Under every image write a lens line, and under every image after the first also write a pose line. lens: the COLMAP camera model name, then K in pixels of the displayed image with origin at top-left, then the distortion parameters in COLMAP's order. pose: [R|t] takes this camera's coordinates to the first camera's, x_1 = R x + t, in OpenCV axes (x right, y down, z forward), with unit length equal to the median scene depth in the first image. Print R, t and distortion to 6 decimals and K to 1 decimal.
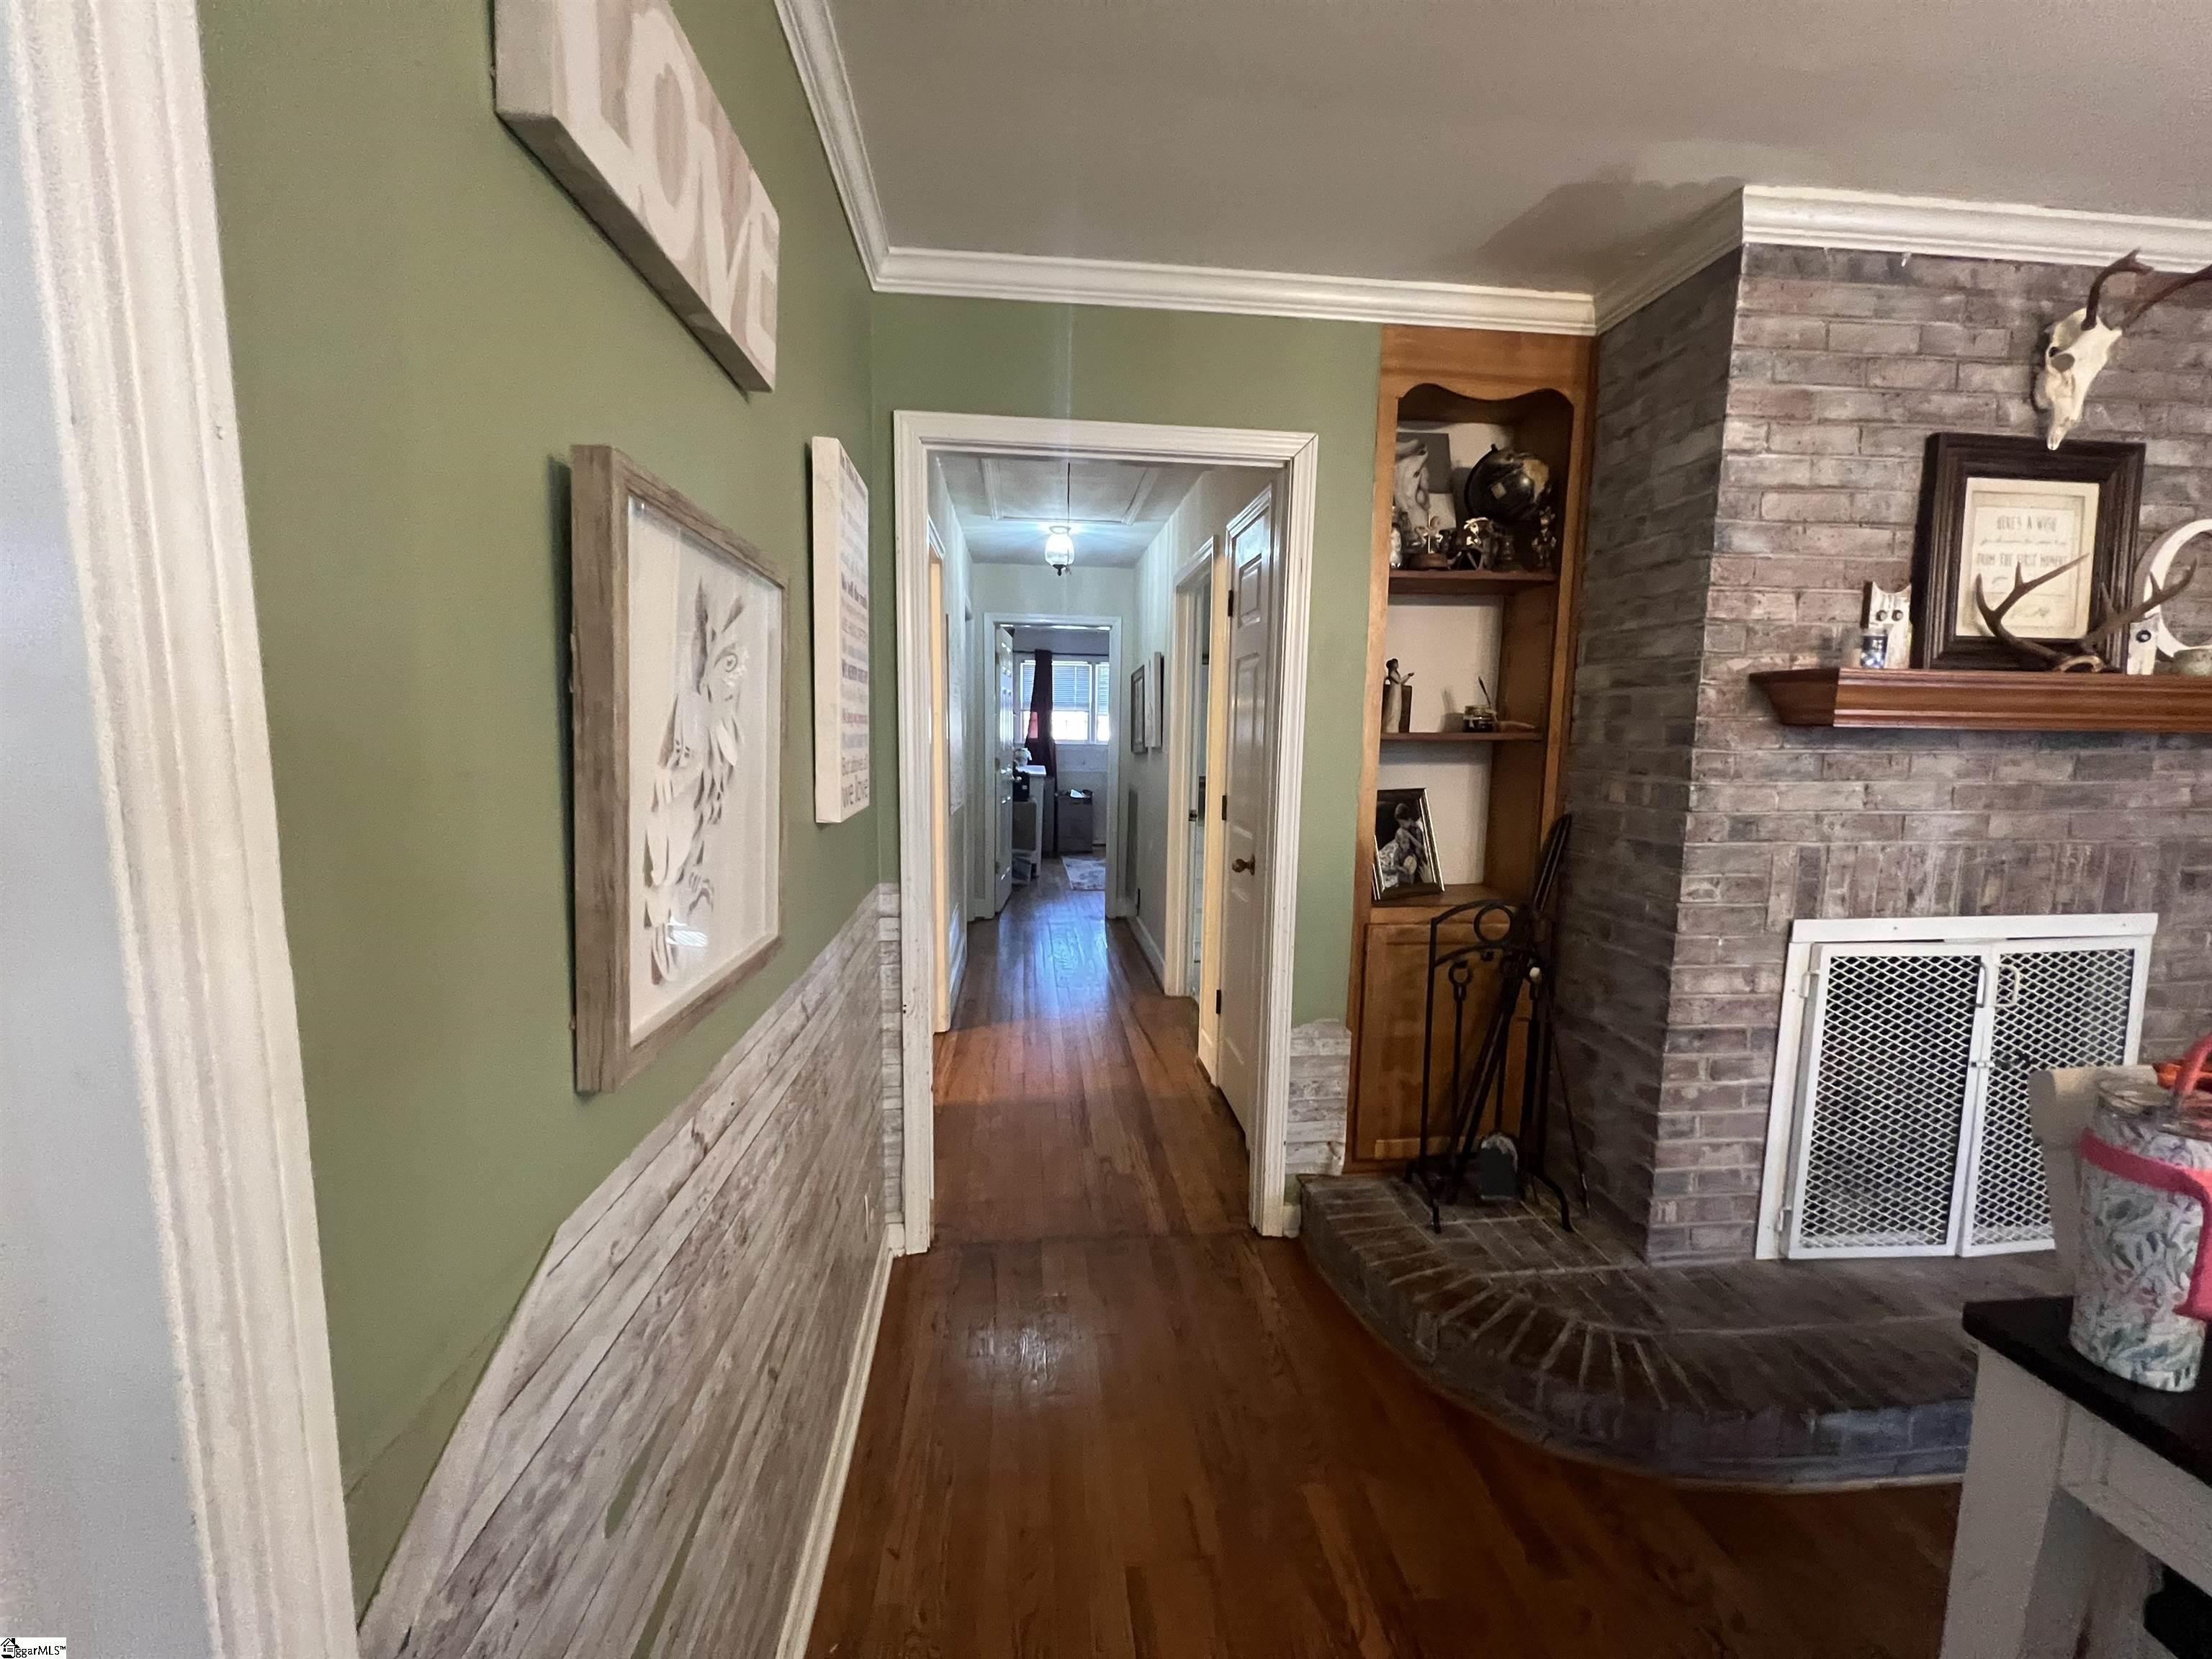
lens RADIAL K [[889.7, 0, 1109.8], [0, 889.7, 830.6], [0, 0, 1]] dist [-0.000820, -0.000628]
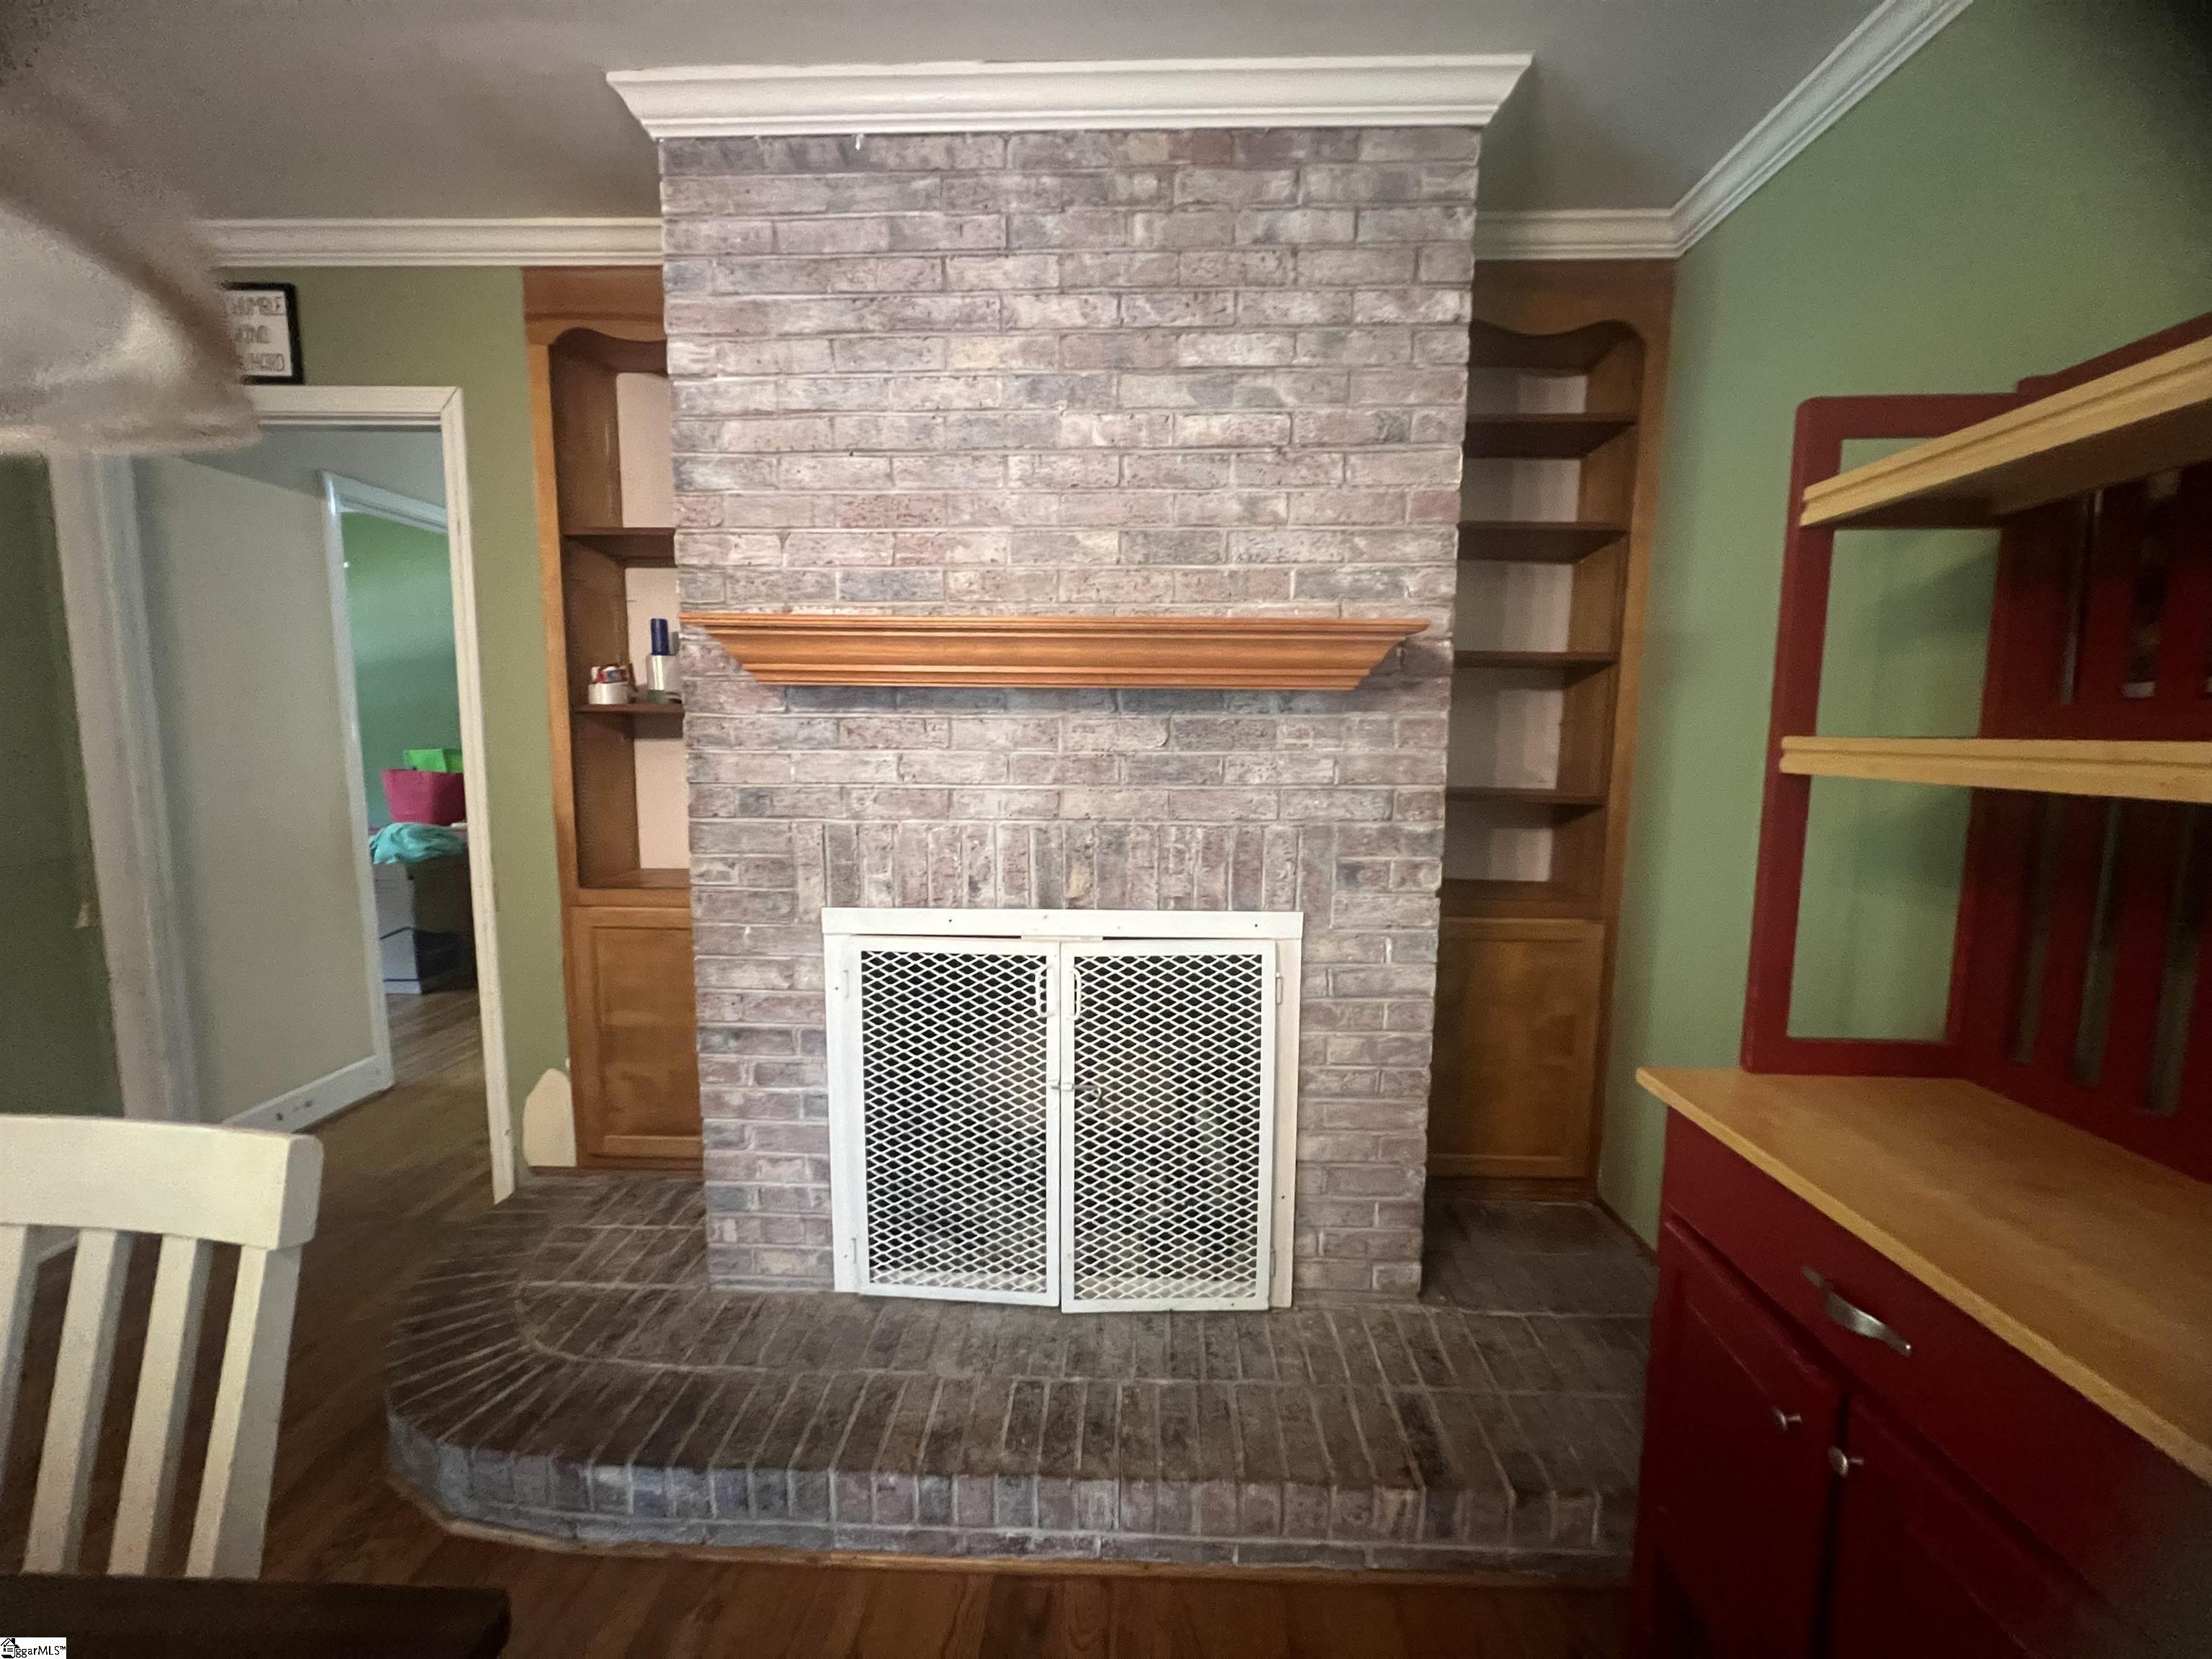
lens RADIAL K [[889.7, 0, 1111.7], [0, 889.7, 828.3], [0, 0, 1]] dist [-0.000820, -0.000628]
pose [[0.990987, 0.013632, -0.133266, 1.164510], [-0.013696, 0.999906, 0.000436, 0.017497], [0.133260, 0.001393, 0.991080, 0.165546]]
